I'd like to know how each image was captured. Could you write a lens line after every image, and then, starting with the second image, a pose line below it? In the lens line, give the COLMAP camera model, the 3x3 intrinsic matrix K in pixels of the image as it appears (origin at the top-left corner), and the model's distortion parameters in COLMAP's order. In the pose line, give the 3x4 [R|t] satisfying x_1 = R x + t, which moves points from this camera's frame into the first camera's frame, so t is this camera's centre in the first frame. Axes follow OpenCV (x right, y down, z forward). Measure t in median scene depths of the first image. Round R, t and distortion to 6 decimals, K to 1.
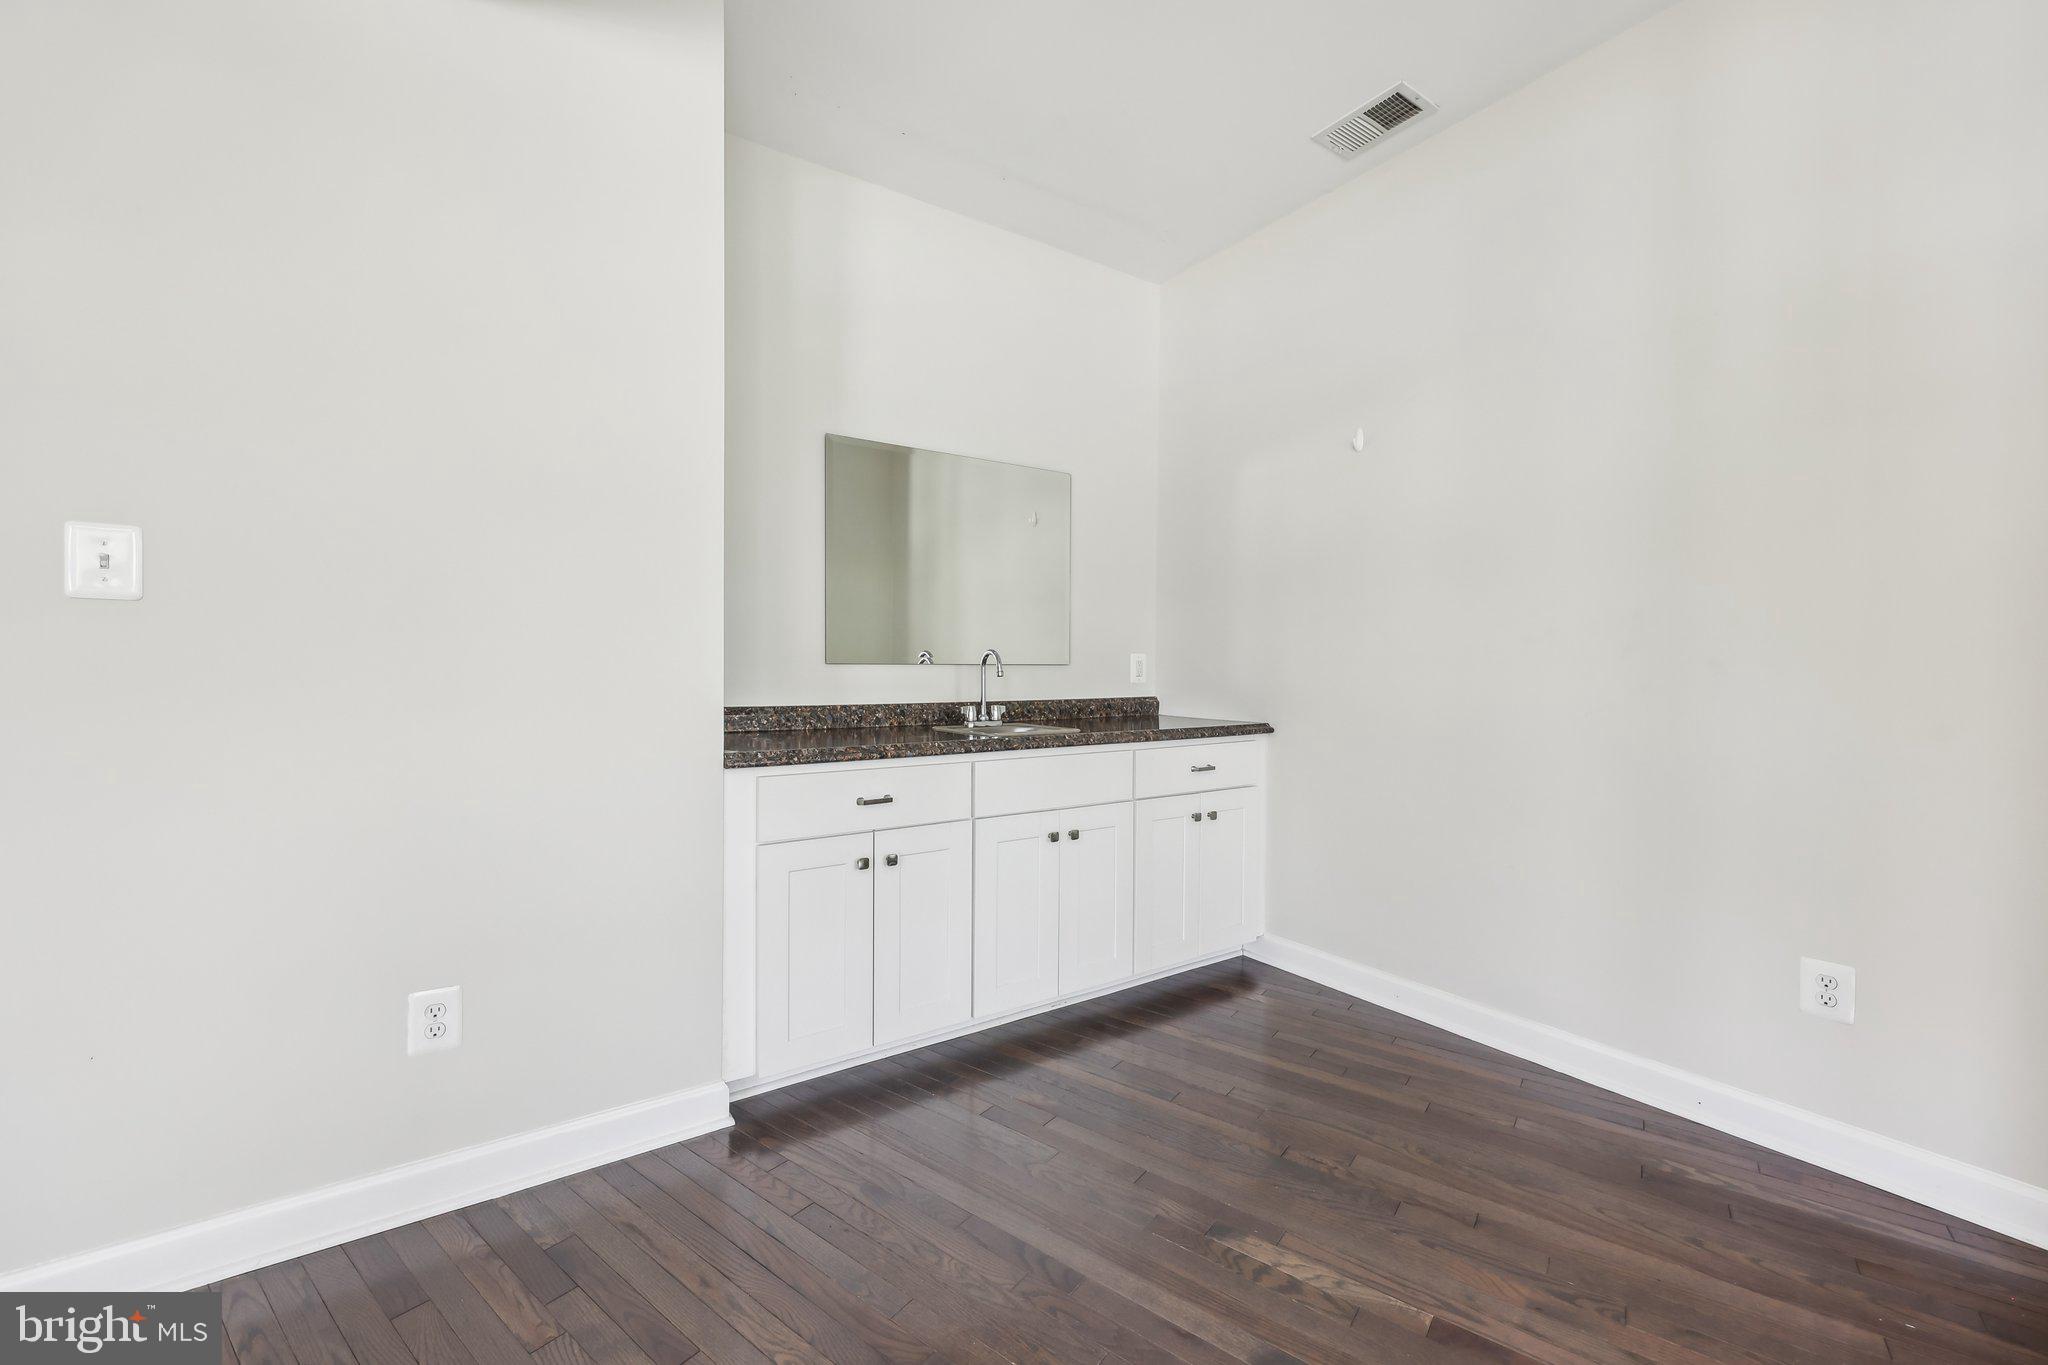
lens RADIAL K [[846.8, 0, 1019.8], [0, 846.8, 663.3], [0, 0, 1]] dist [0.003930, -0.000241]
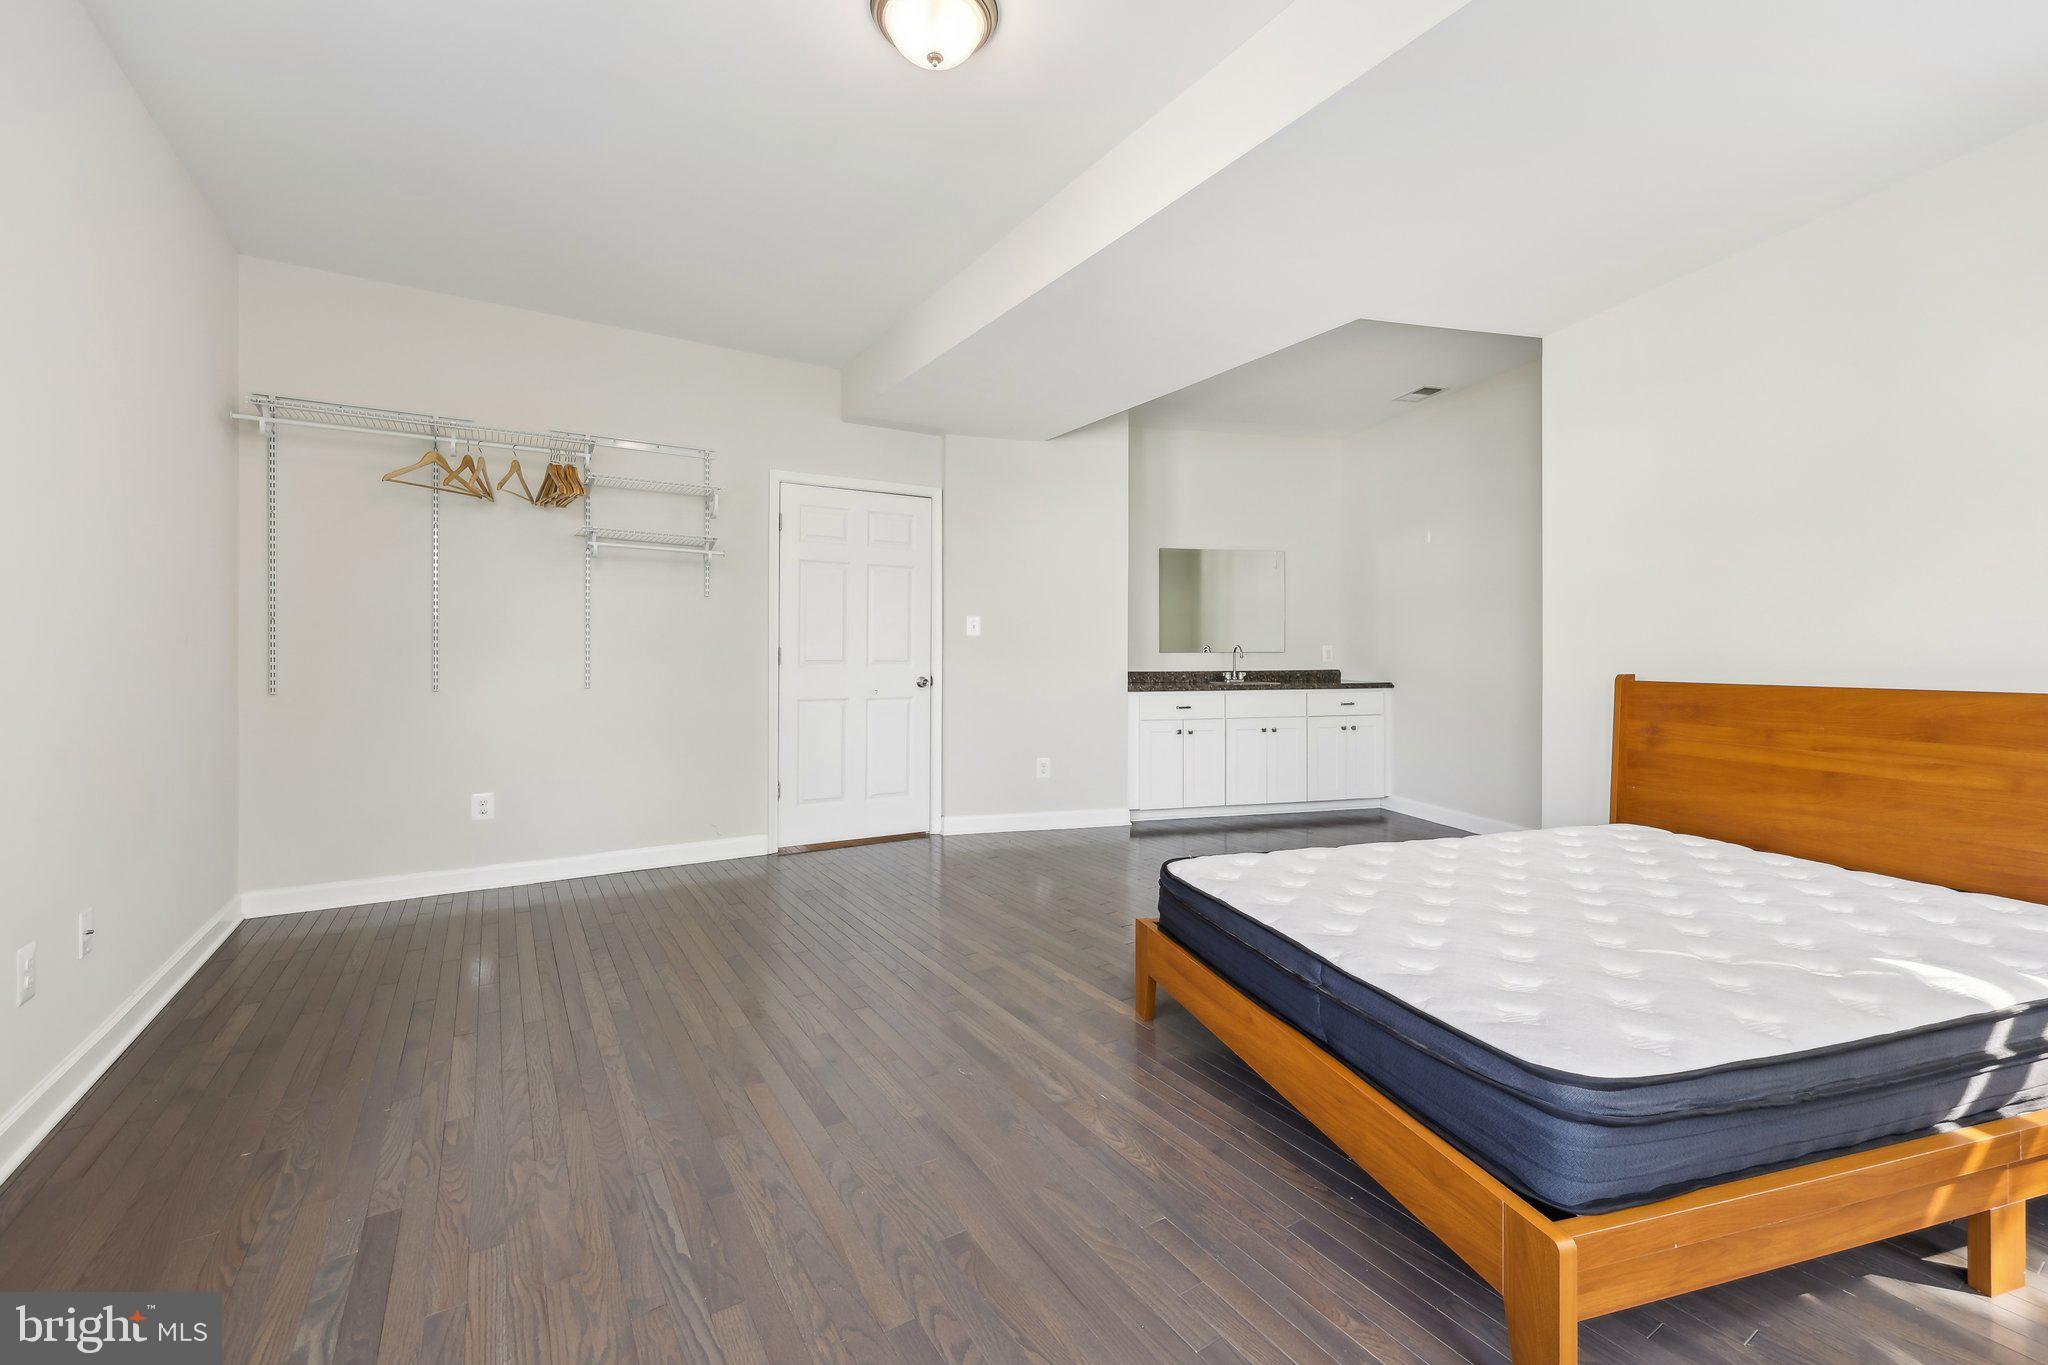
lens RADIAL K [[846.8, 0, 1019.8], [0, 846.8, 663.3], [0, 0, 1]] dist [0.003930, -0.000241]
pose [[0.941056, -0.001292, -0.338248, 0.171515], [0.006743, 0.999866, 0.014940, -0.006898], [0.338183, -0.016340, 0.940938, -1.183464]]
